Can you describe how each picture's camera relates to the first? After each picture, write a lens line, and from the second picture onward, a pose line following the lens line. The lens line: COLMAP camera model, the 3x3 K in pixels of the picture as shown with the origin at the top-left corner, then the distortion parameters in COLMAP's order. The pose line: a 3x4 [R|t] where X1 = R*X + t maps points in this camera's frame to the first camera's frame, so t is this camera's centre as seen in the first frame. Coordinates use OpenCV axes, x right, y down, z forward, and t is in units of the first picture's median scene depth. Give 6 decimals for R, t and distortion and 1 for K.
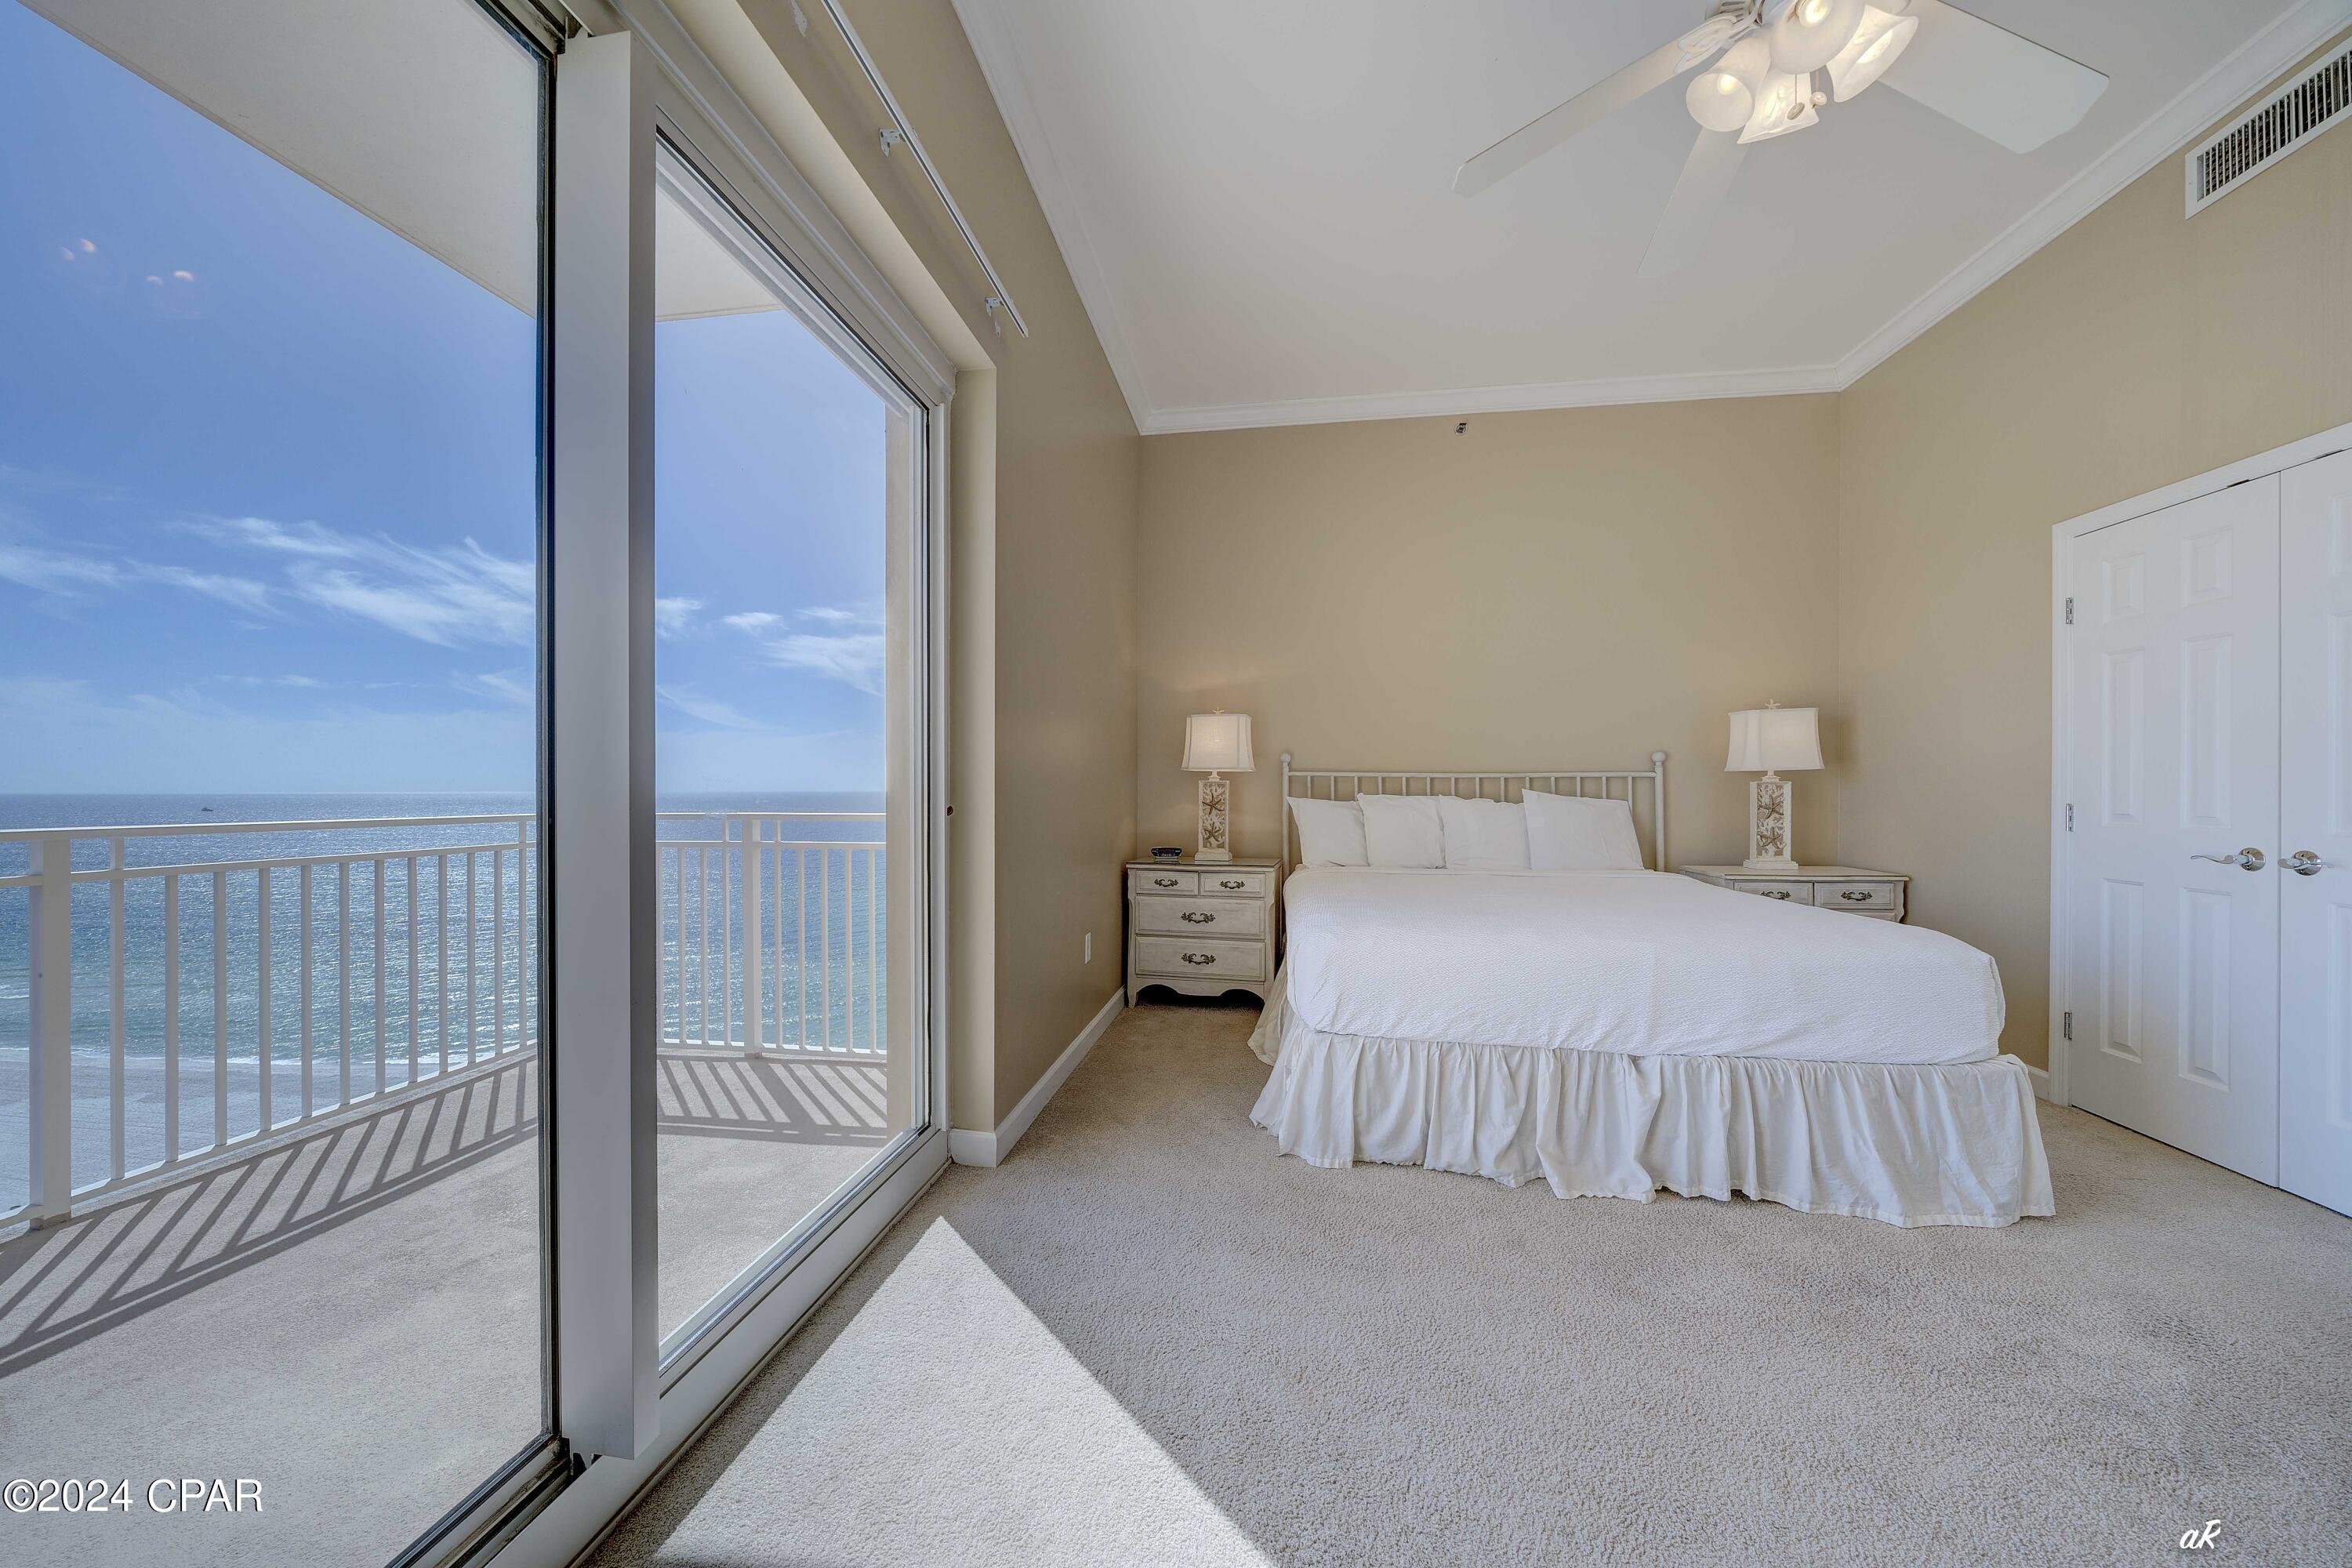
lens RADIAL K [[822.6, 0, 1179.2], [0, 822.6, 792.2], [0, 0, 1]] dist [-0.001192, -0.001137]
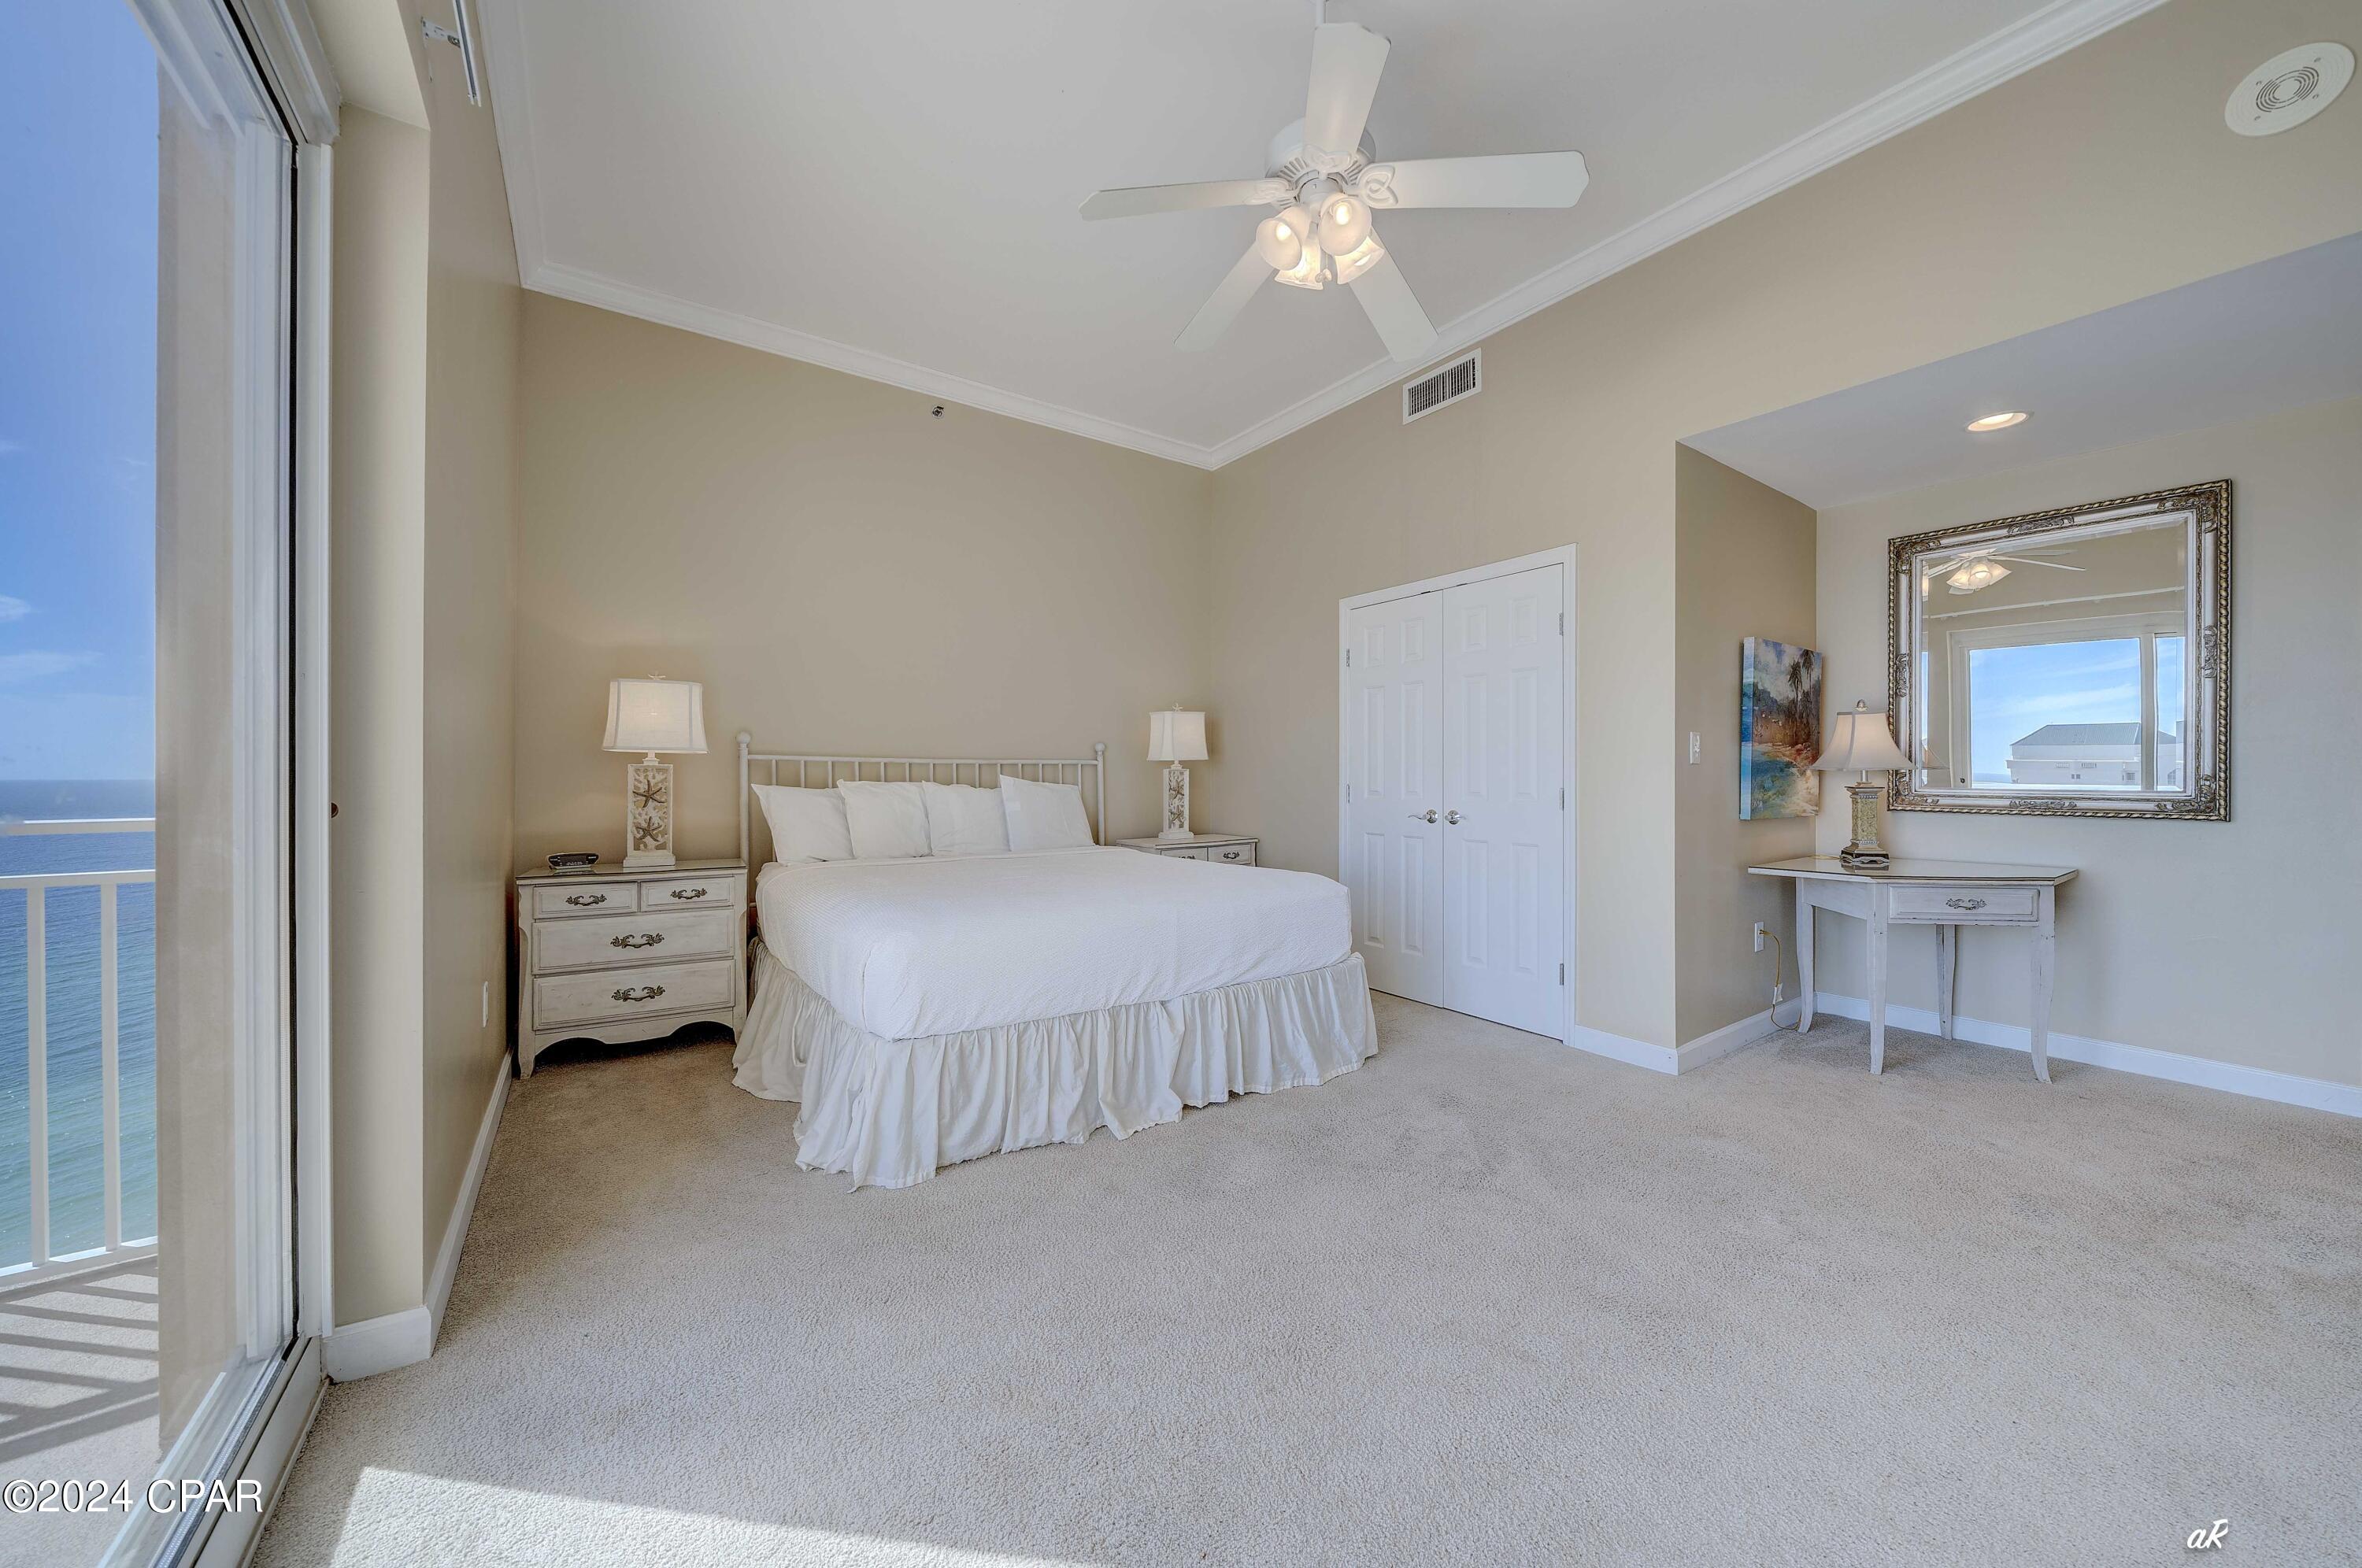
lens RADIAL K [[826.0, 0, 1239.6], [0, 826.0, 775.2], [0, 0, 1]] dist [-0.001192, -0.001137]
pose [[0.712056, -0.000473, 0.702122, -0.140326], [0.003427, 0.999990, -0.002802, 0.000394], [-0.702114, 0.004401, 0.712051, 0.054823]]
